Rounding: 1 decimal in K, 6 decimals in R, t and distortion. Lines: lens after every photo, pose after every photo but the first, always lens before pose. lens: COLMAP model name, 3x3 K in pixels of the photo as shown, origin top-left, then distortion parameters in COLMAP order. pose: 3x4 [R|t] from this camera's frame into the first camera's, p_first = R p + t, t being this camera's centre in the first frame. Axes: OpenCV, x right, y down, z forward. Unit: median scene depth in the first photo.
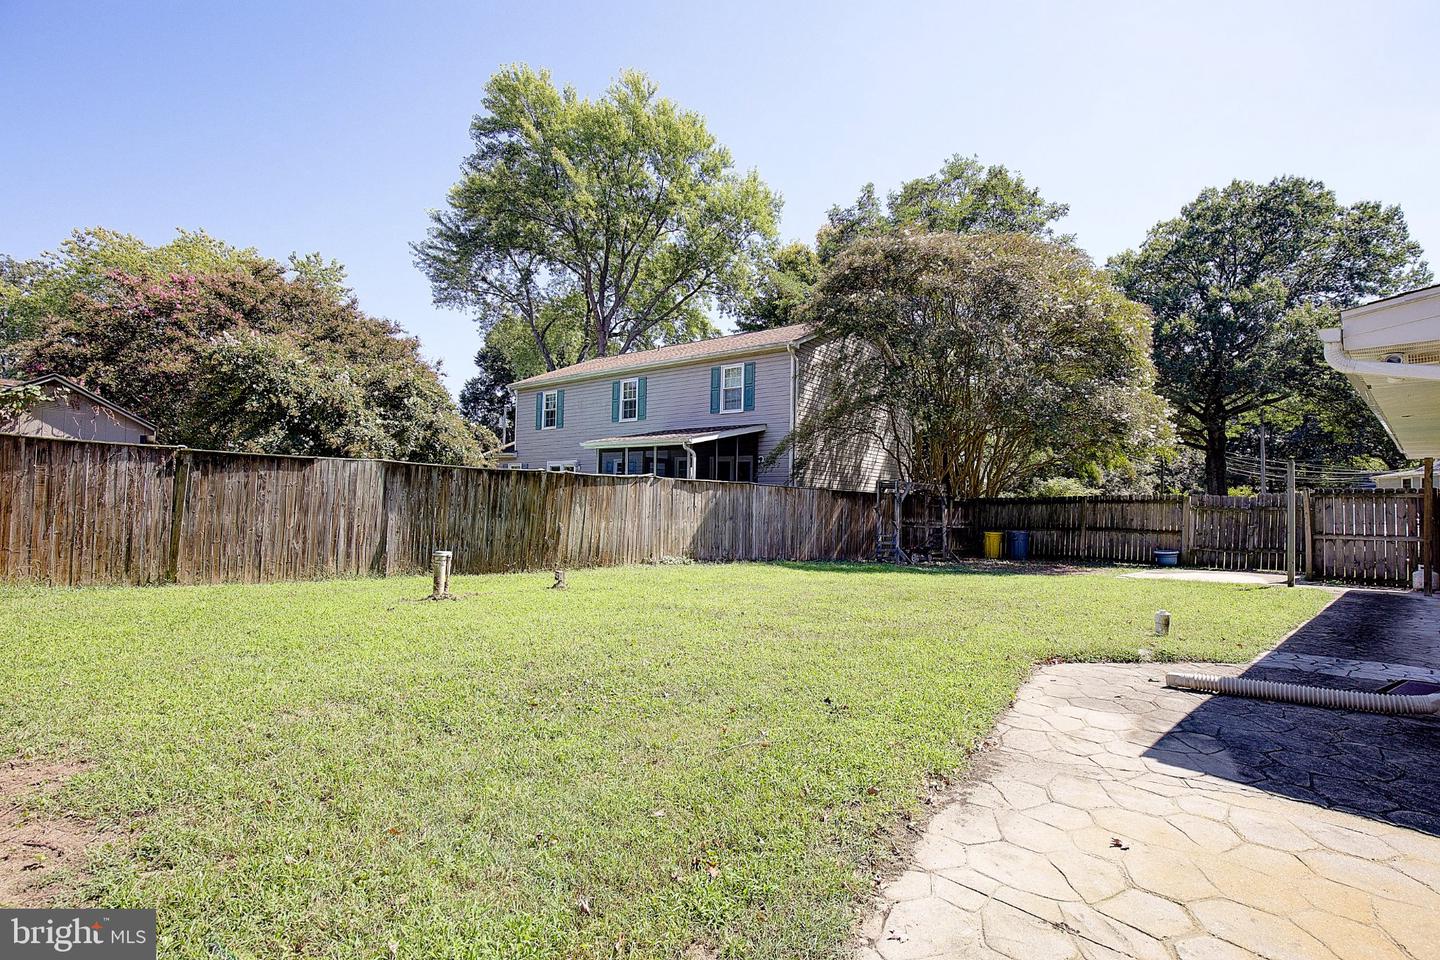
lens RADIAL K [[659.6, 0, 738.3], [0, 659.6, 487.9], [0, 0, 1]] dist [-0.033680, 0.001471]
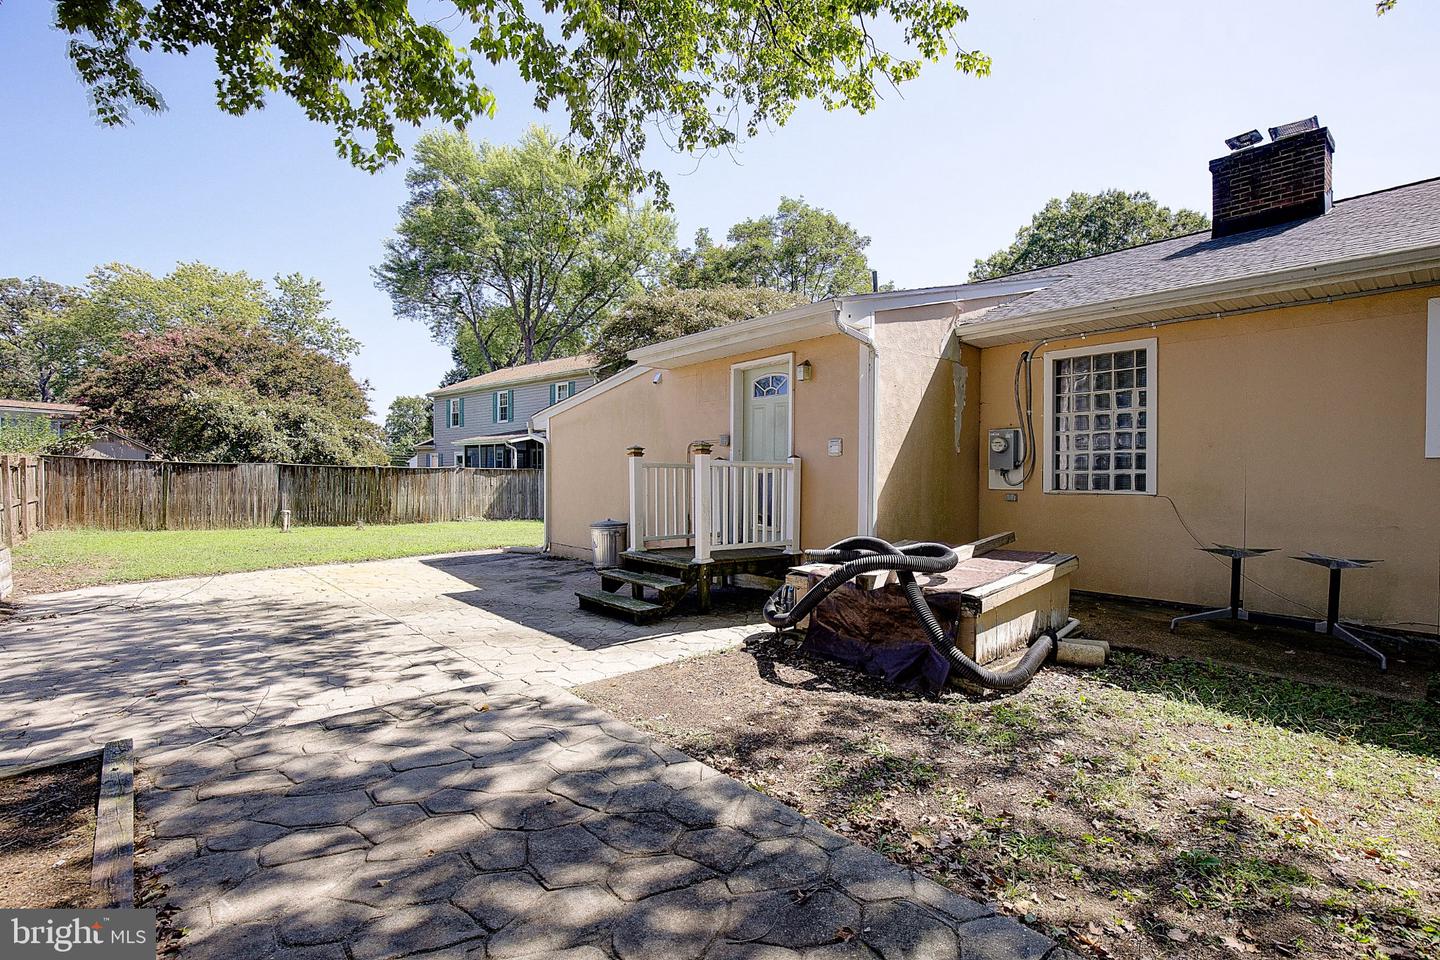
lens RADIAL K [[659.6, 0, 738.3], [0, 659.6, 487.9], [0, 0, 1]] dist [-0.033680, 0.001471]
pose [[0.999597, -0.014817, -0.024198, 0.593293], [0.015756, 0.999112, 0.039088, -0.019211], [0.023597, -0.039454, 0.998943, -0.589002]]
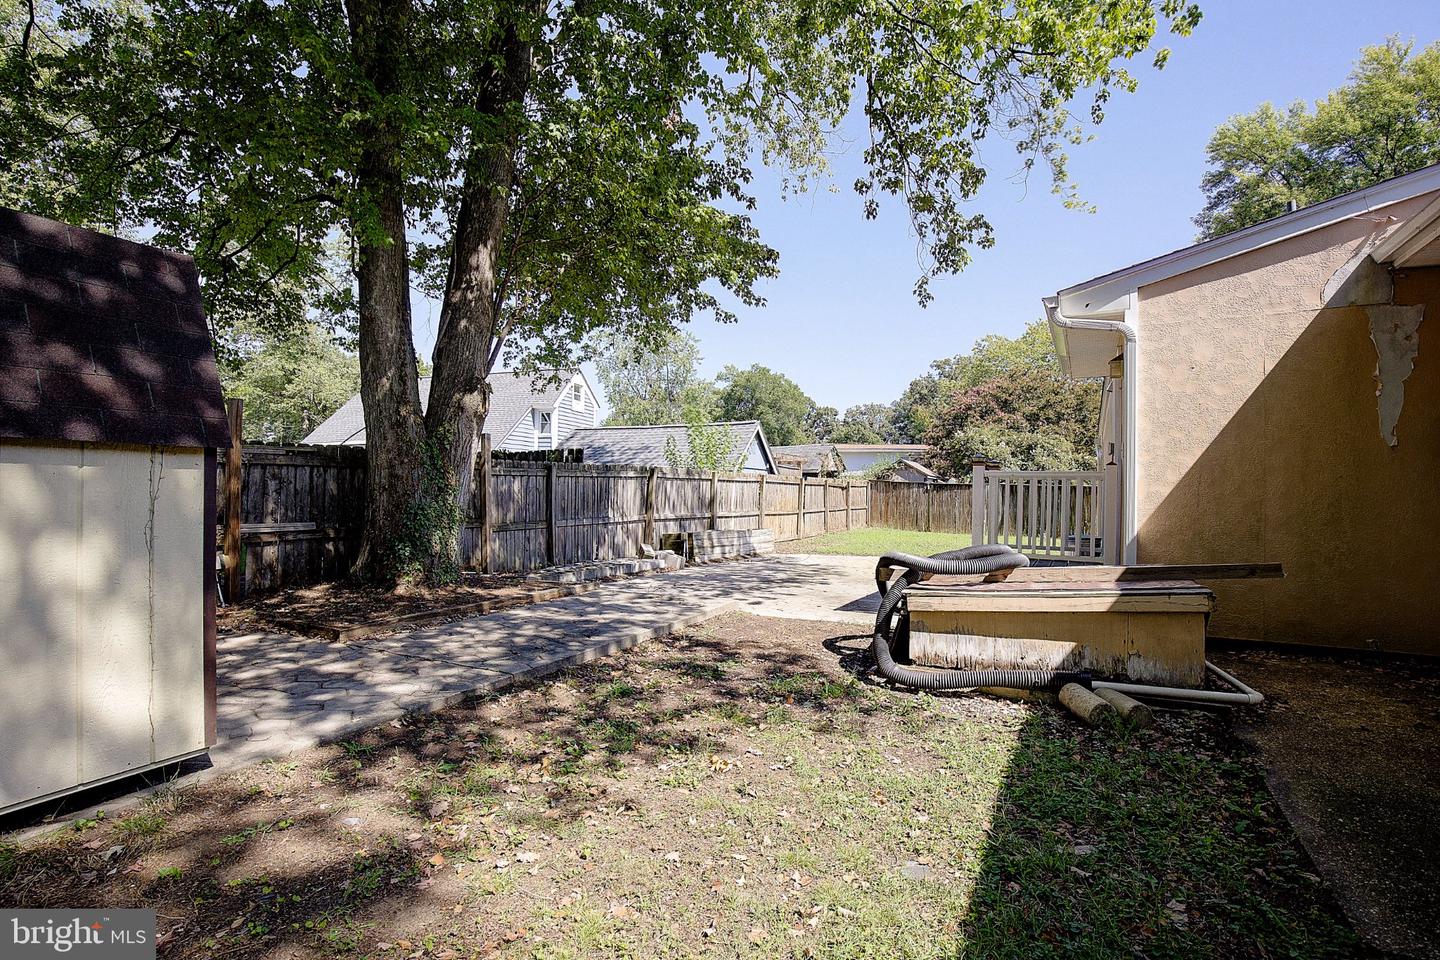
lens RADIAL K [[659.6, 0, 738.3], [0, 659.6, 487.9], [0, 0, 1]] dist [-0.033680, 0.001471]
pose [[0.326909, -0.025105, -0.944722, 0.992784], [0.019177, 0.999617, -0.019928, 0.000503], [0.944861, -0.011603, 0.327265, -0.454029]]
